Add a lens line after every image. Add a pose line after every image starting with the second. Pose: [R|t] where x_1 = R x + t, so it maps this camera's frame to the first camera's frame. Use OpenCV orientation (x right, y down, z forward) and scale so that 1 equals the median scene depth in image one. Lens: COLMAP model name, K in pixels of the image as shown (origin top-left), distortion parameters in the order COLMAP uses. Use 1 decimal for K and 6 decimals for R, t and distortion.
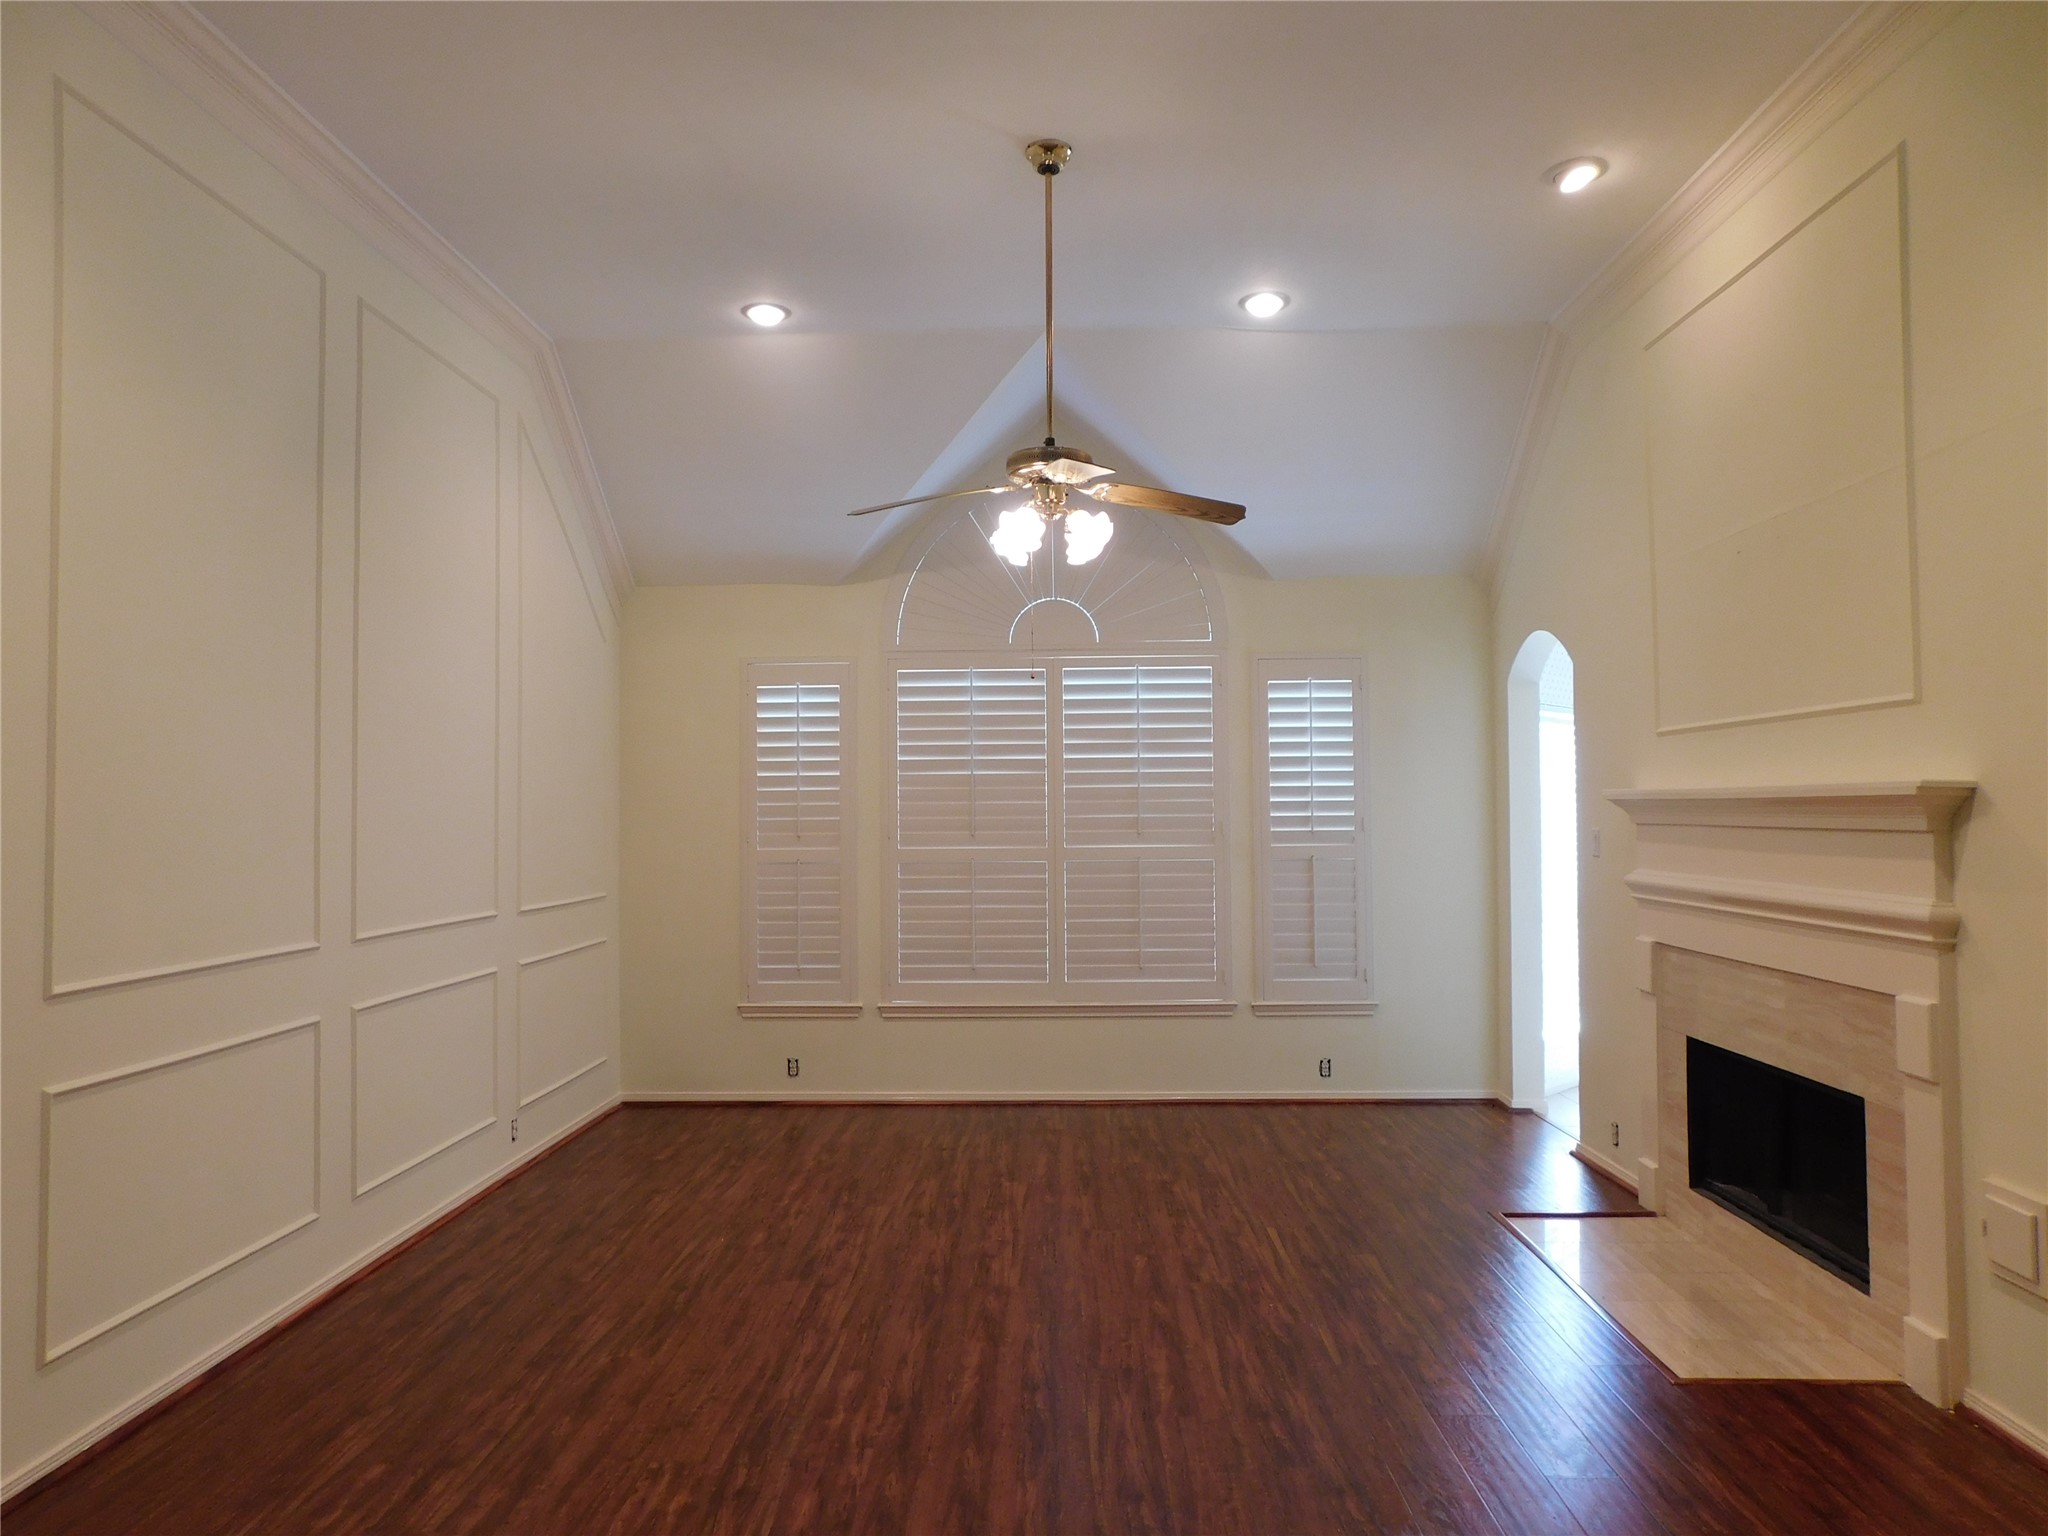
lens RADIAL K [[1353.0, 0, 1038.4], [0, 1353.0, 751.1], [0, 0, 1]] dist [-0.062556, 0.052308]
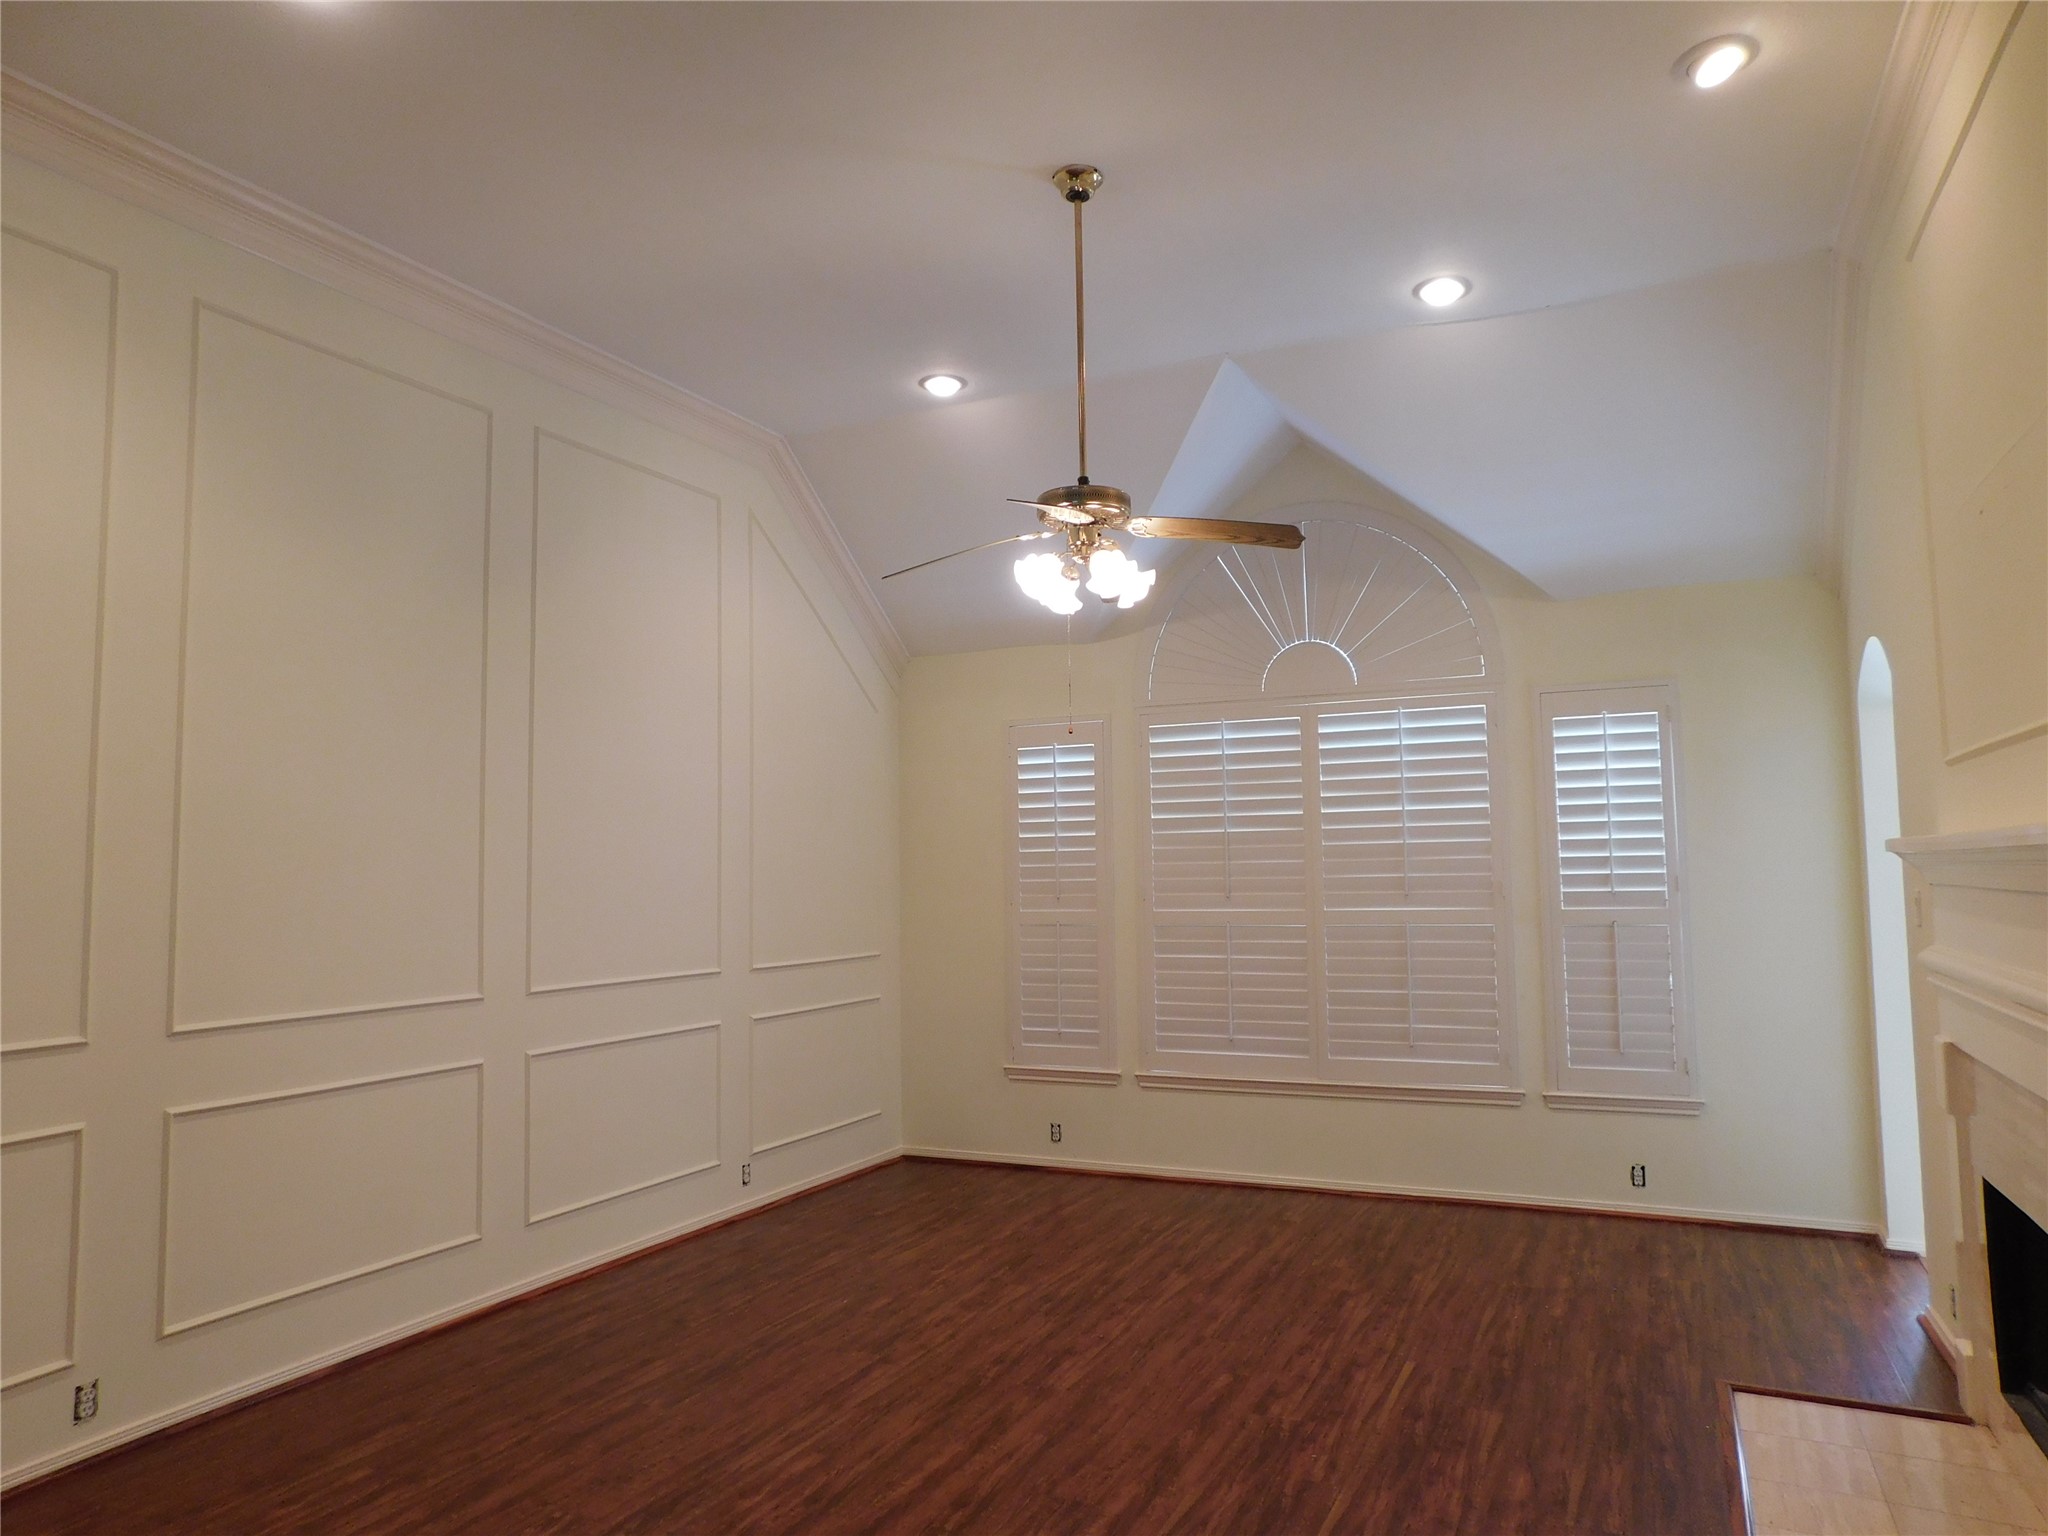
lens RADIAL K [[1361.4, 0, 1038.1], [0, 1361.4, 755.1], [0, 0, 1]] dist [-0.063036, 0.059502]
pose [[0.916518, -0.039491, -0.398040, 0.214042], [0.024757, 0.998807, -0.042090, 0.000224], [0.399227, 0.028722, 0.916402, 0.078135]]
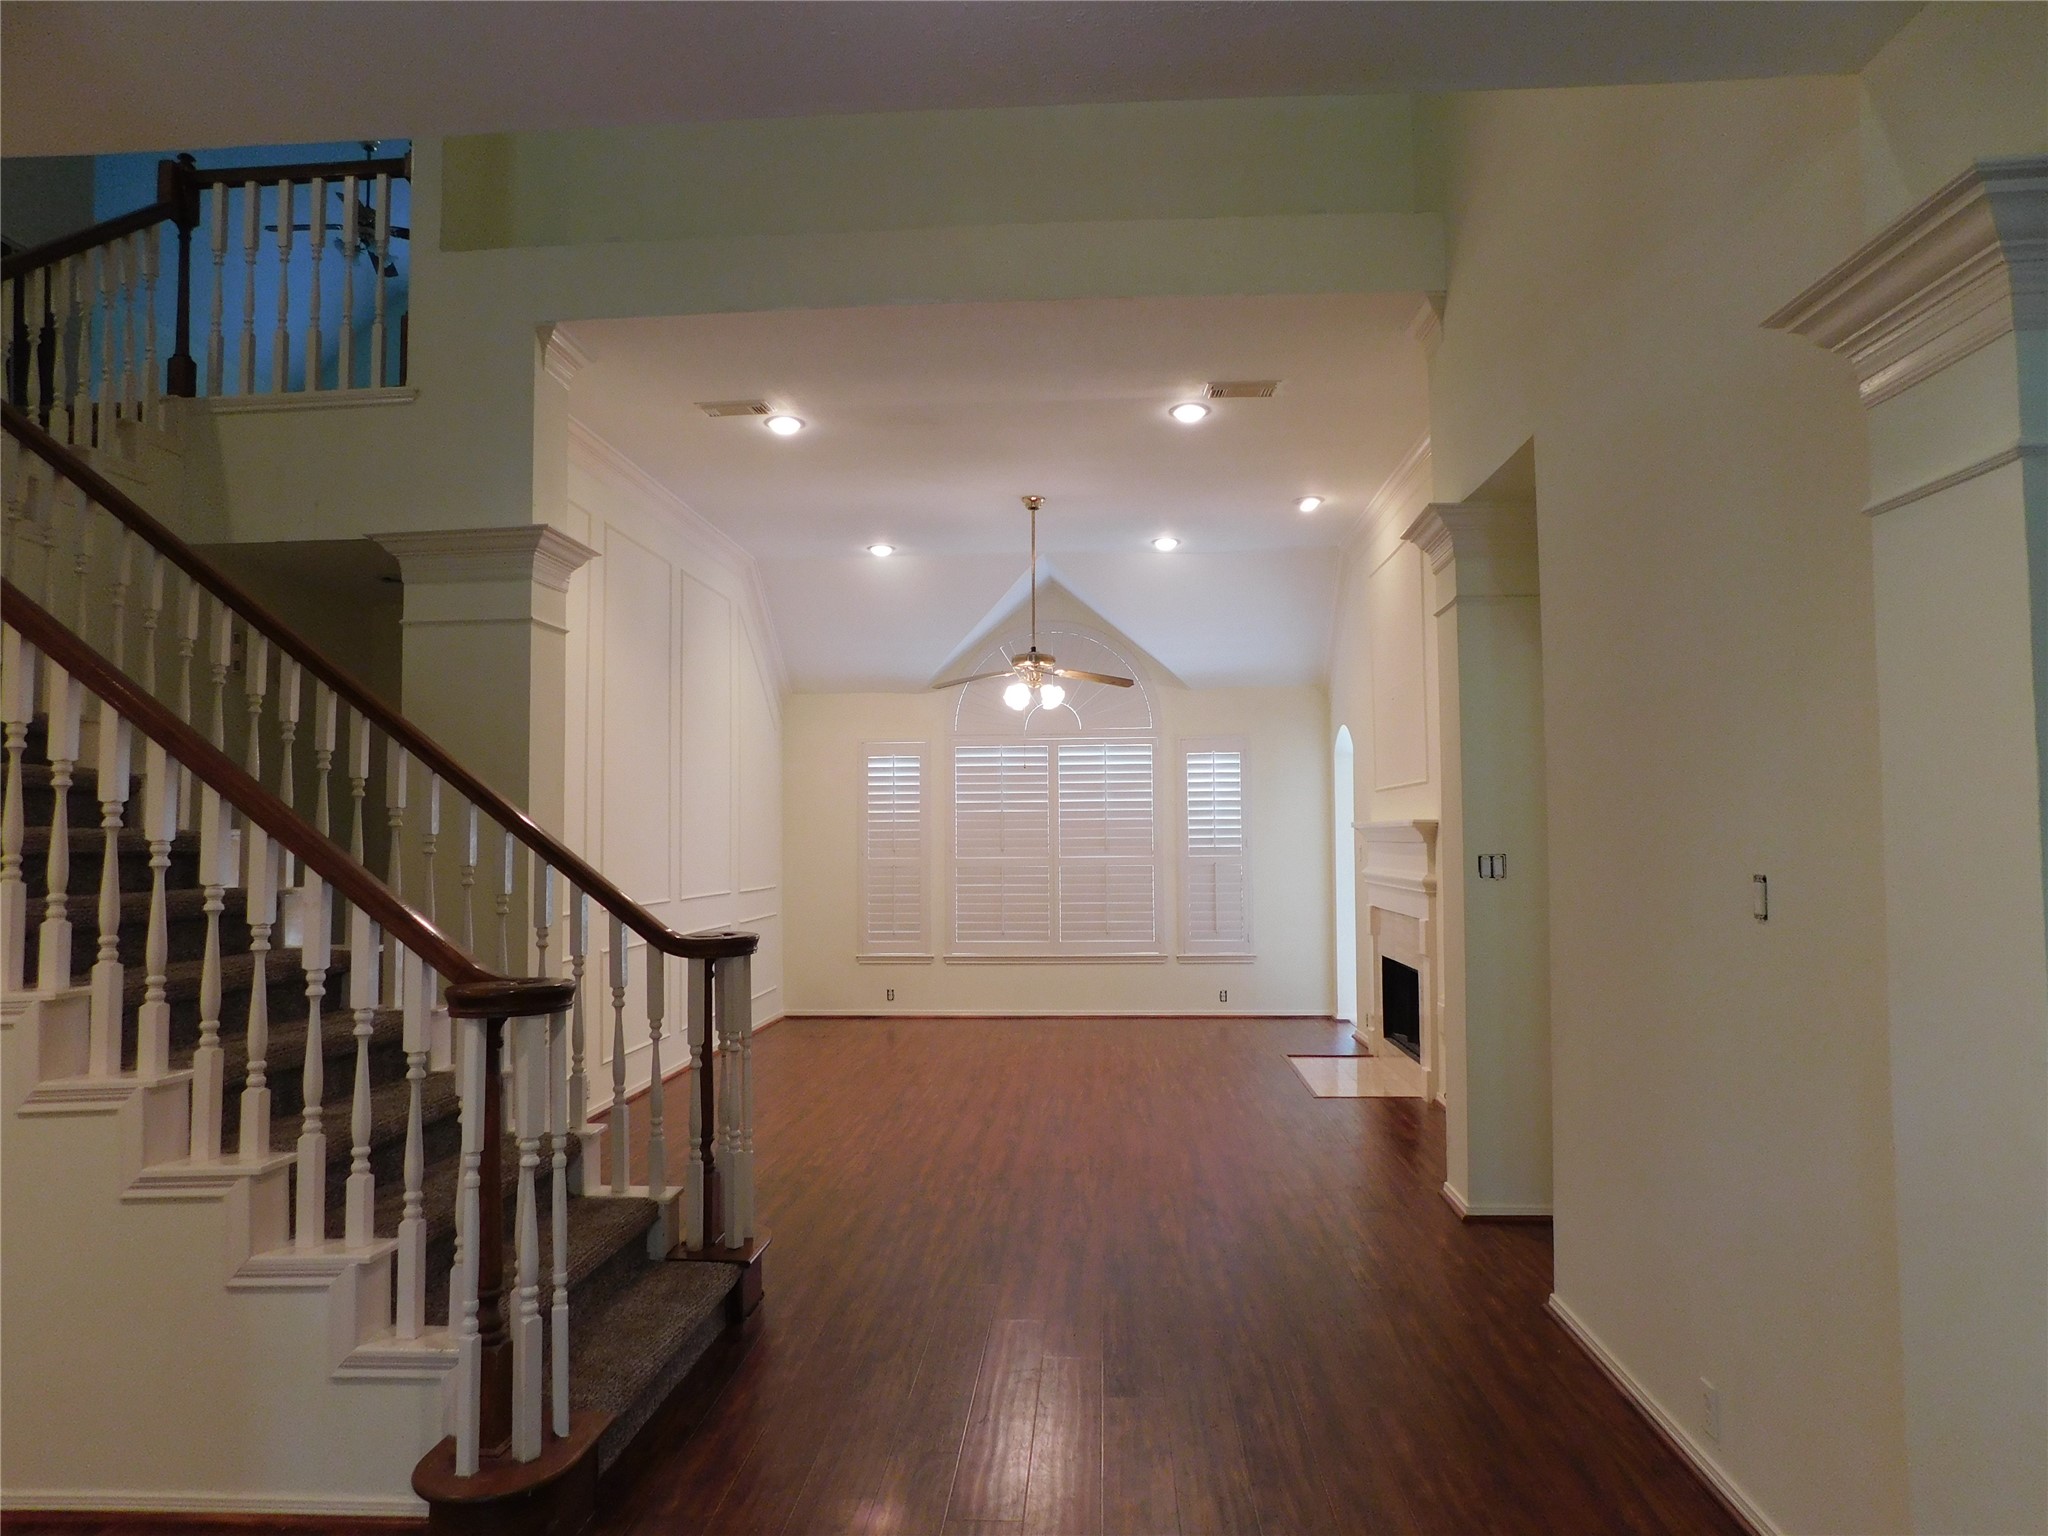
lens RADIAL K [[1353.0, 0, 1038.4], [0, 1353.0, 751.1], [0, 0, 1]] dist [-0.062556, 0.052308]
pose [[0.999267, -0.002207, -0.038229, 0.056207], [0.001438, 0.999796, -0.020143, -0.022807], [0.038266, 0.020074, 0.999066, -0.610224]]
